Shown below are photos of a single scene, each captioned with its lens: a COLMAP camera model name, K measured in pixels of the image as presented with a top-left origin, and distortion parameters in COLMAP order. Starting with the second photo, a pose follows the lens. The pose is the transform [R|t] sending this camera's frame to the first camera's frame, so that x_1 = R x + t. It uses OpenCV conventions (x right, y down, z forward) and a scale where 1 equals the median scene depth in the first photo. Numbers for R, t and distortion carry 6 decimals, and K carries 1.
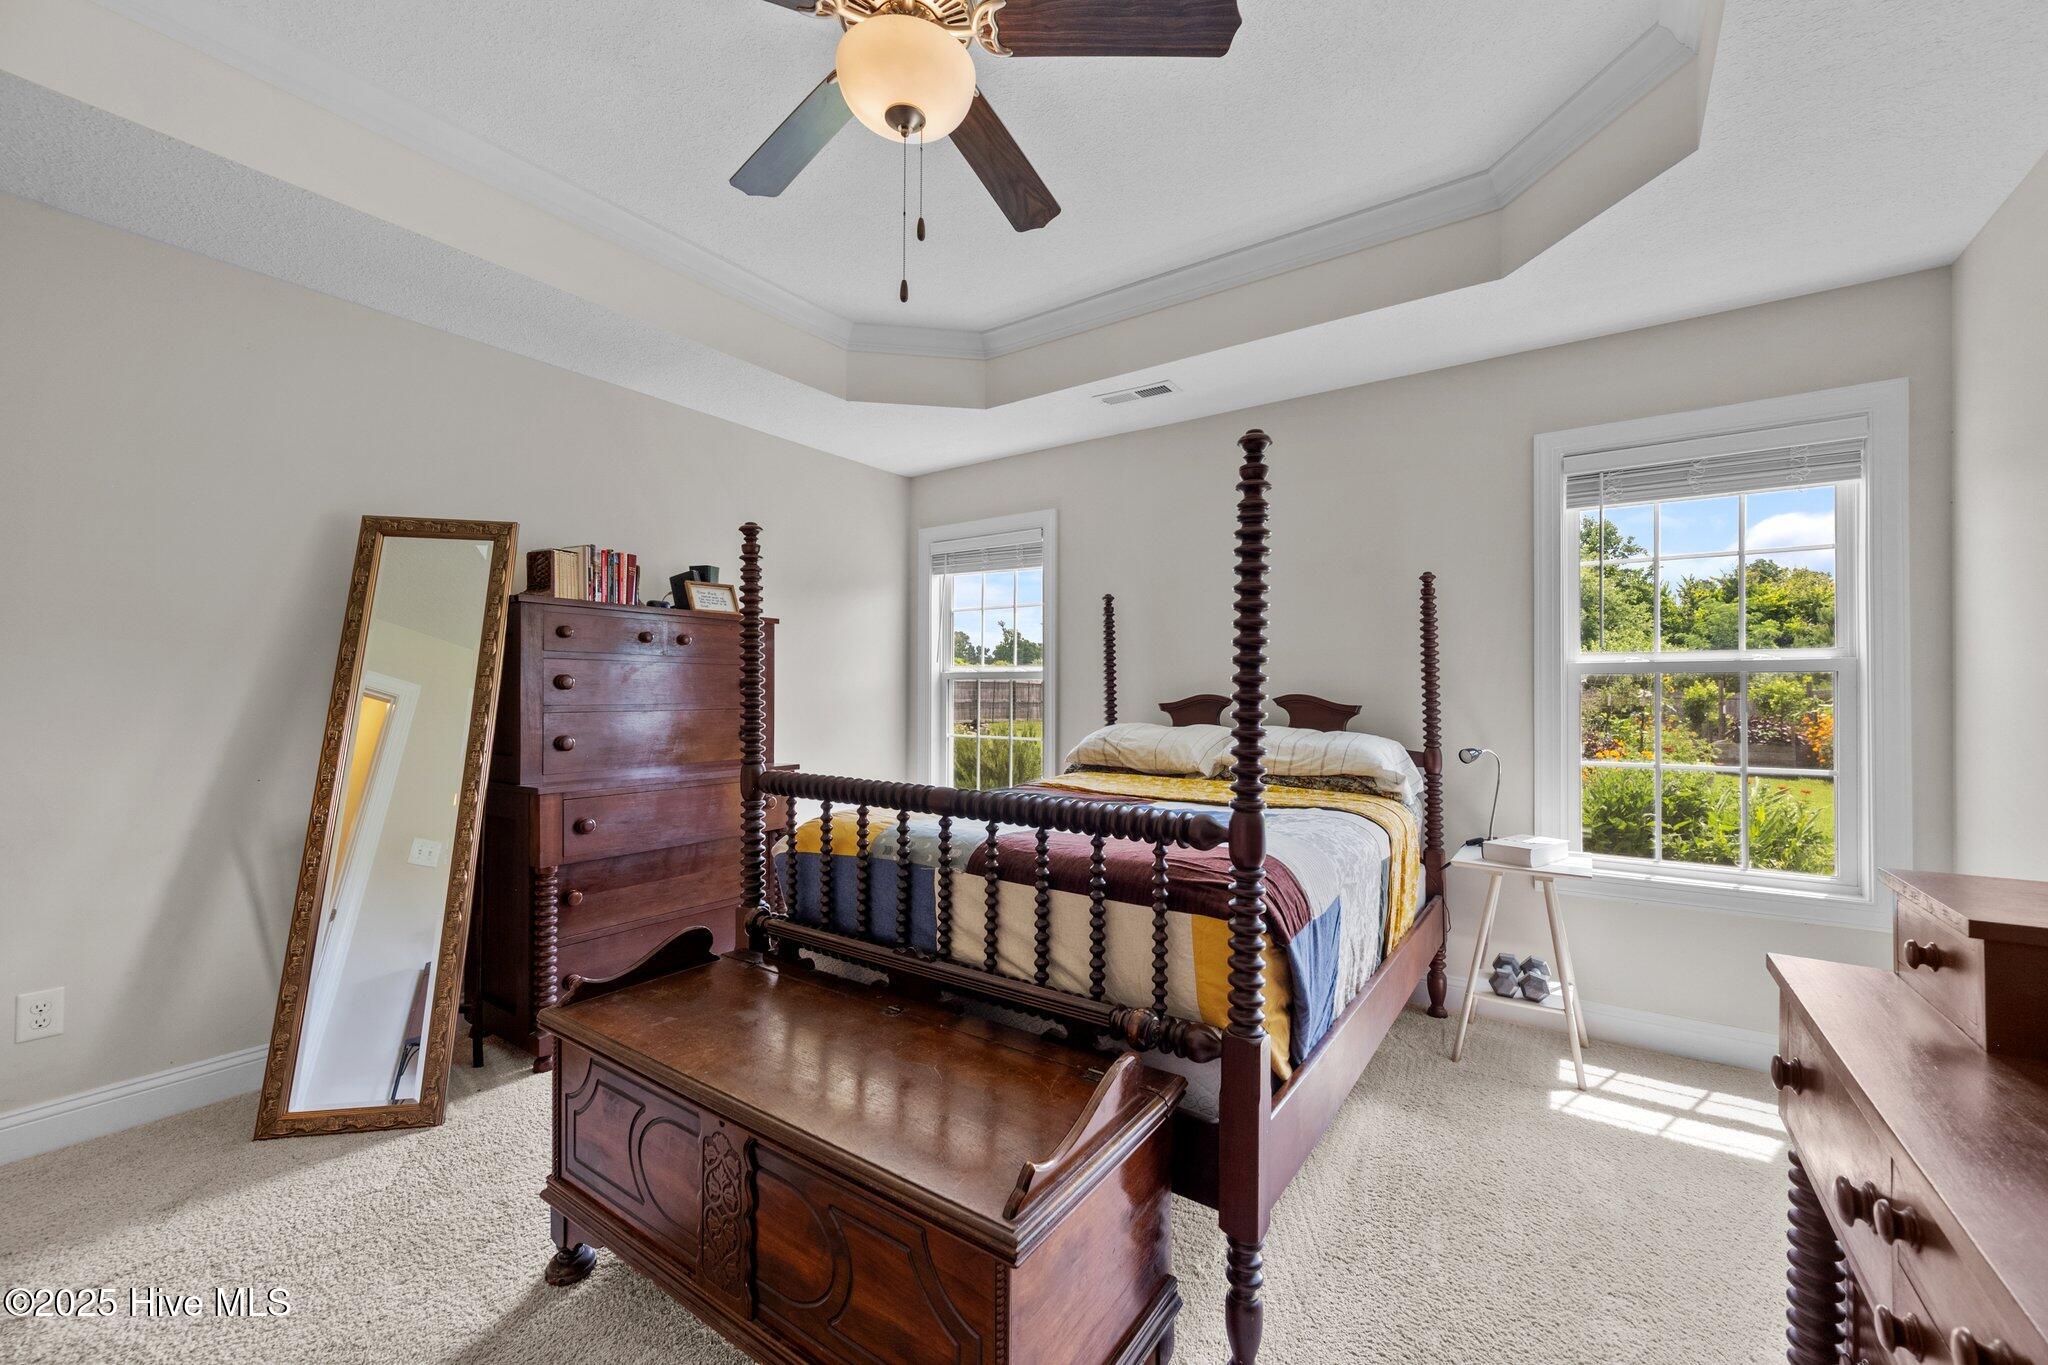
lens RADIAL K [[812.0, 0, 1026.9], [0, 812.0, 690.8], [0, 0, 1]] dist [0.000926, -0.000080]
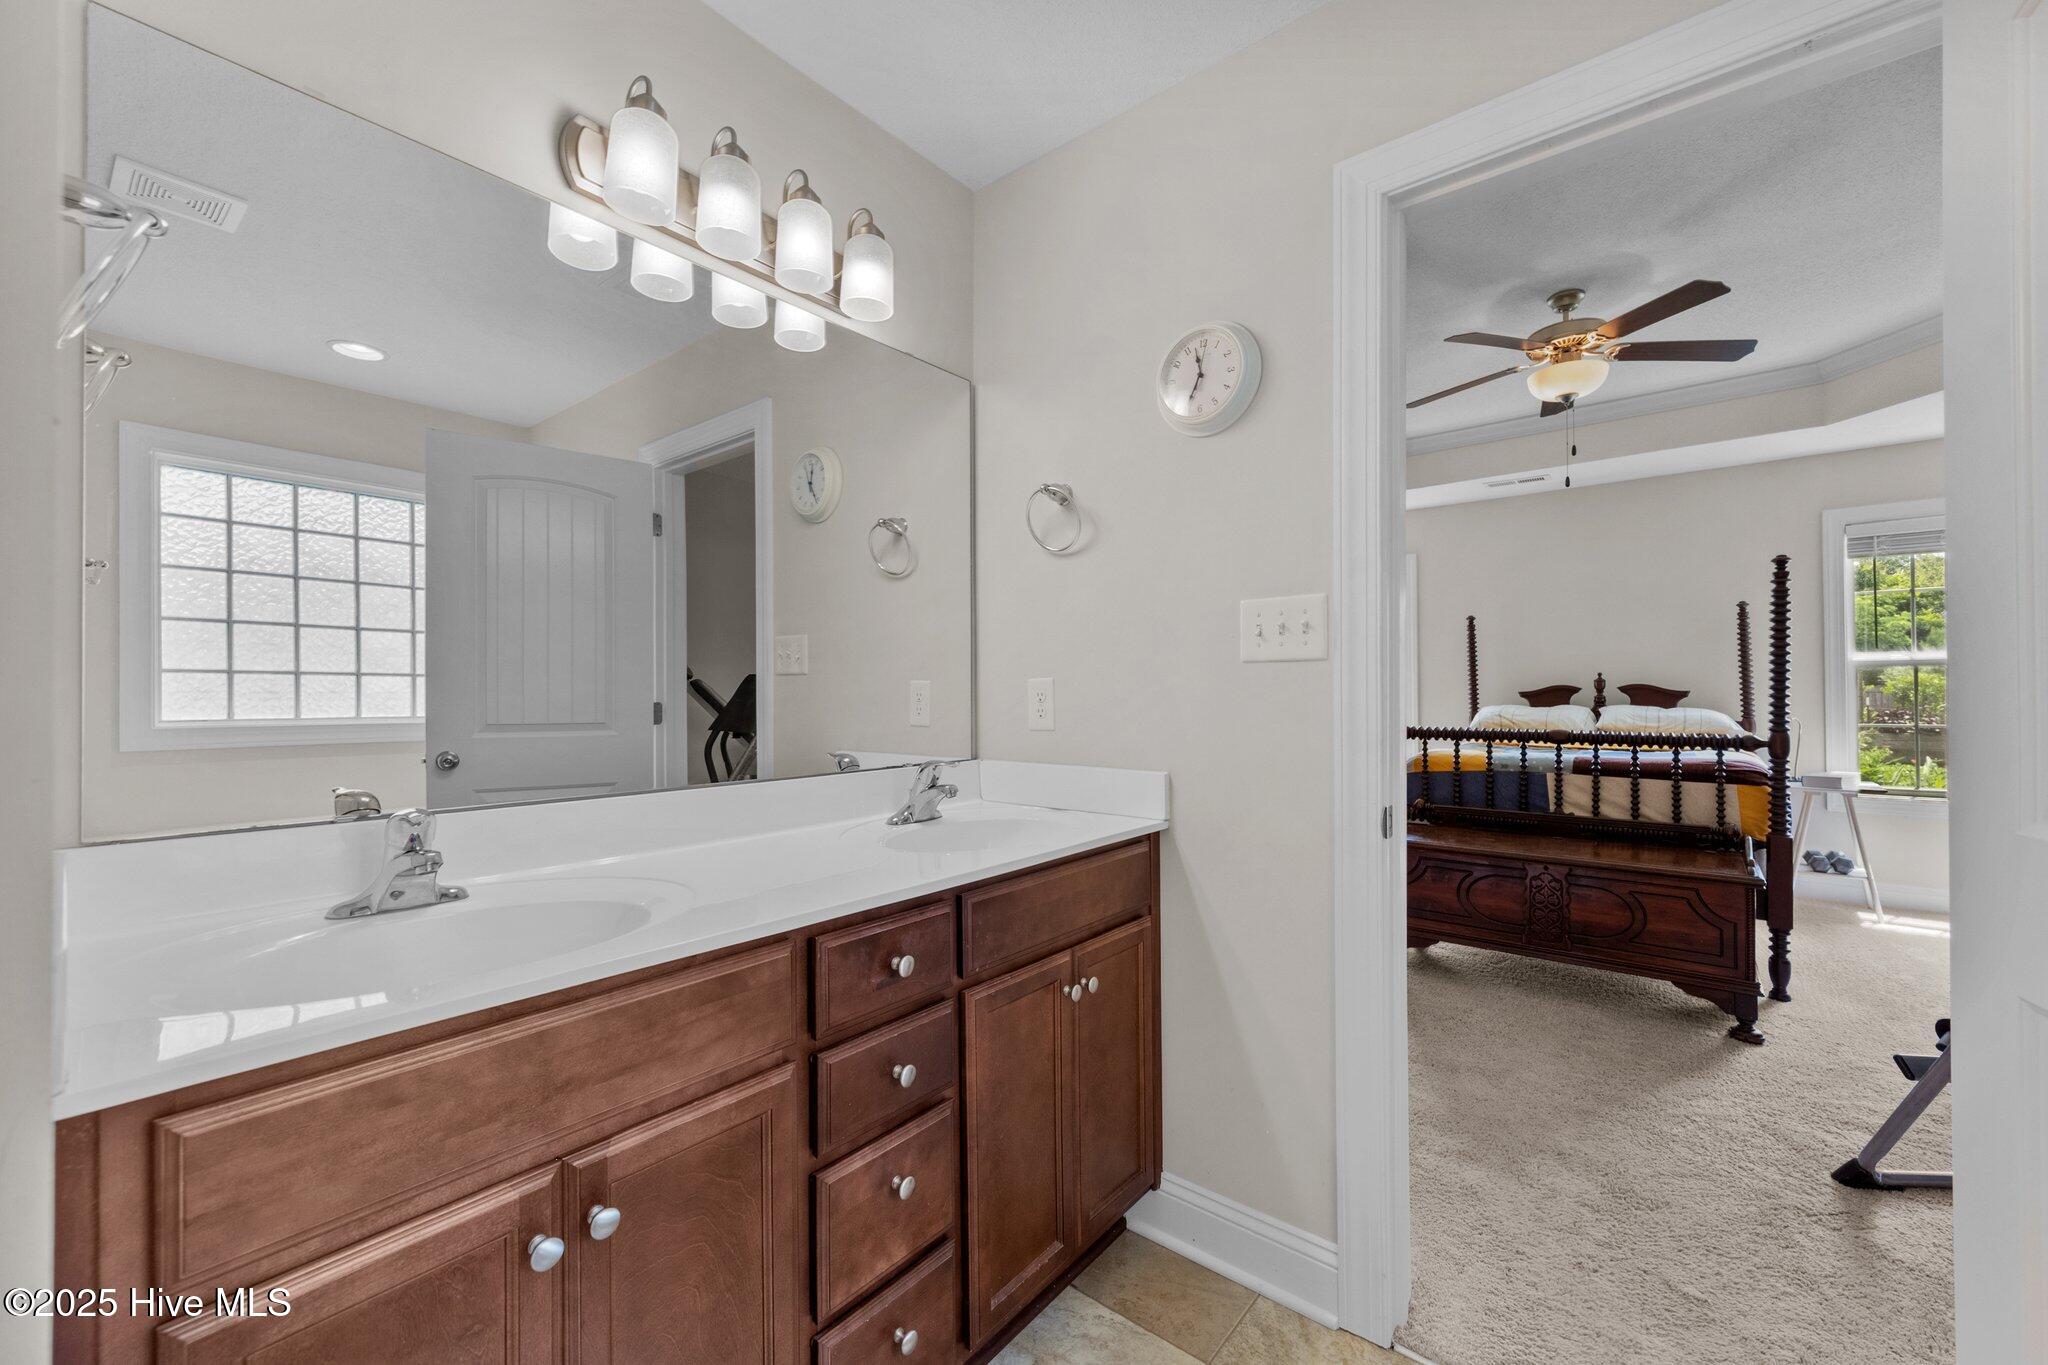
lens RADIAL K [[812.0, 0, 1026.9], [0, 812.0, 690.8], [0, 0, 1]] dist [0.000926, -0.000080]
pose [[0.997153, -0.007567, -0.075022, -1.130119], [0.007415, 0.999970, -0.002309, 0.020243], [0.075038, 0.001746, 0.997179, -0.942960]]
